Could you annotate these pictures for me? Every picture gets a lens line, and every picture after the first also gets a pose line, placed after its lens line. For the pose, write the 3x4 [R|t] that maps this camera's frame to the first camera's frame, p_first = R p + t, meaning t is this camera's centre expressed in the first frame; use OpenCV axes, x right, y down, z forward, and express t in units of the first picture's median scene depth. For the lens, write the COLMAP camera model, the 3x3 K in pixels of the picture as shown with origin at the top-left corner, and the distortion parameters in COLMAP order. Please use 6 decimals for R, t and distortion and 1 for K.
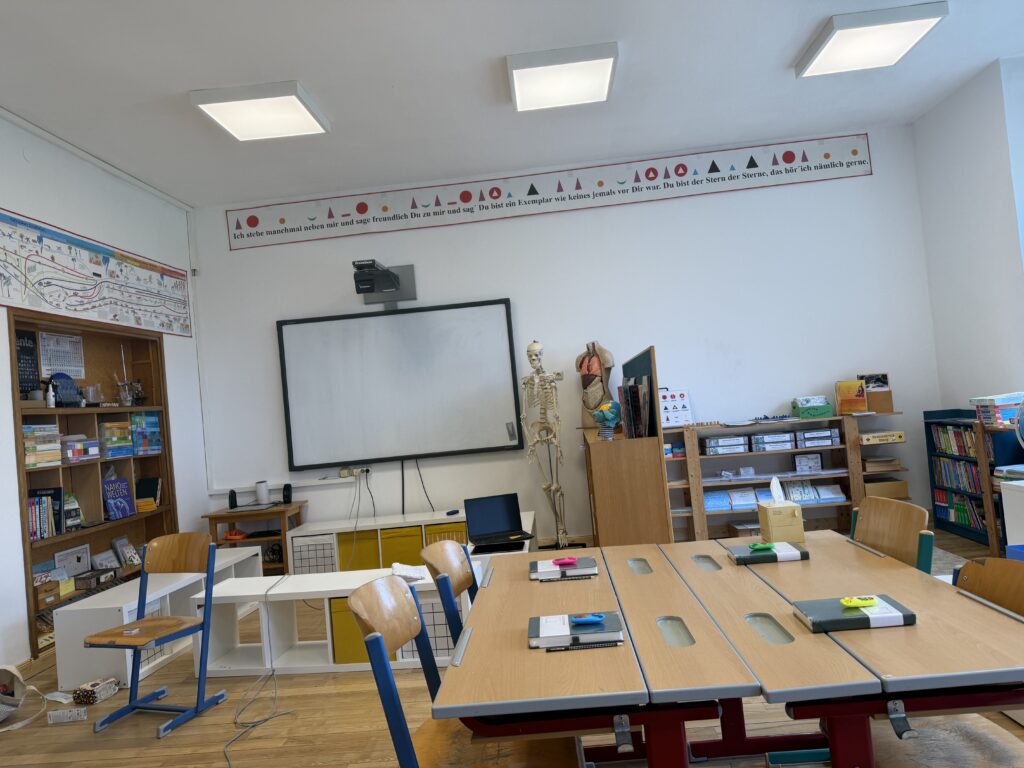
lens RADIAL K [[704.8, 0, 496.8], [0, 704.8, 367.2], [0, 0, 1]] dist [0.018566, -0.055349]
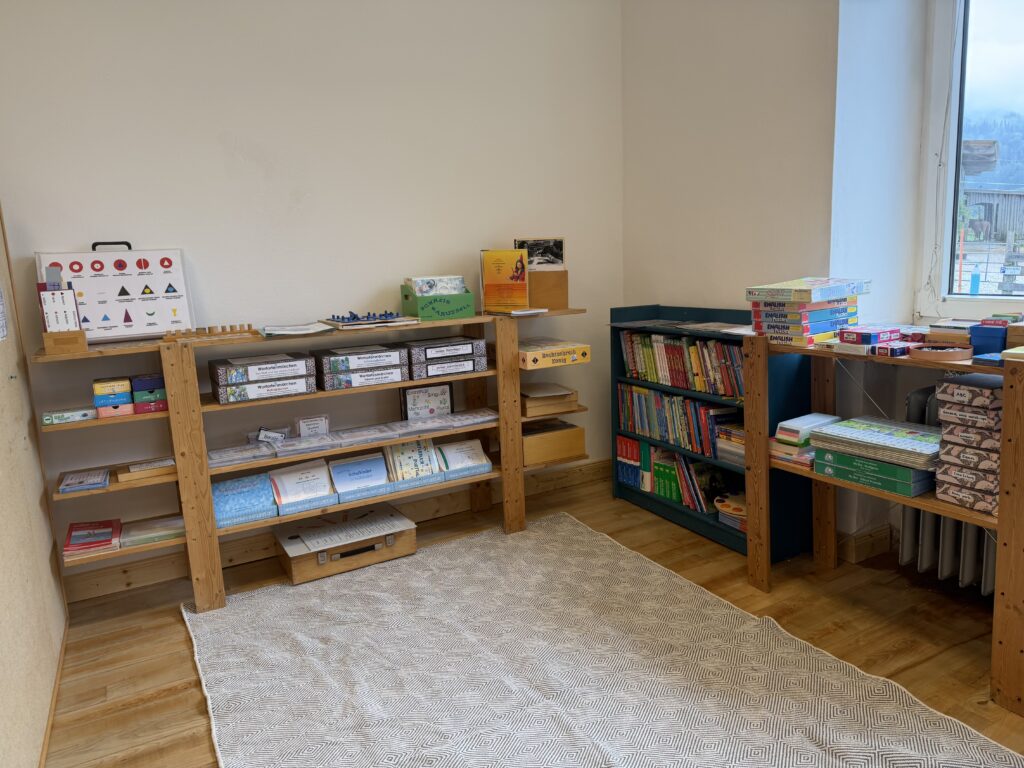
lens RADIAL K [[704.8, 0, 513.6], [0, 704.8, 386.6], [0, 0, 1]] dist [0.018566, -0.055349]
pose [[0.833635, -0.047788, 0.550245, 0.242994], [-0.056218, 0.983734, 0.170608, 0.035866], [-0.549447, -0.173158, 0.817388, 0.636980]]
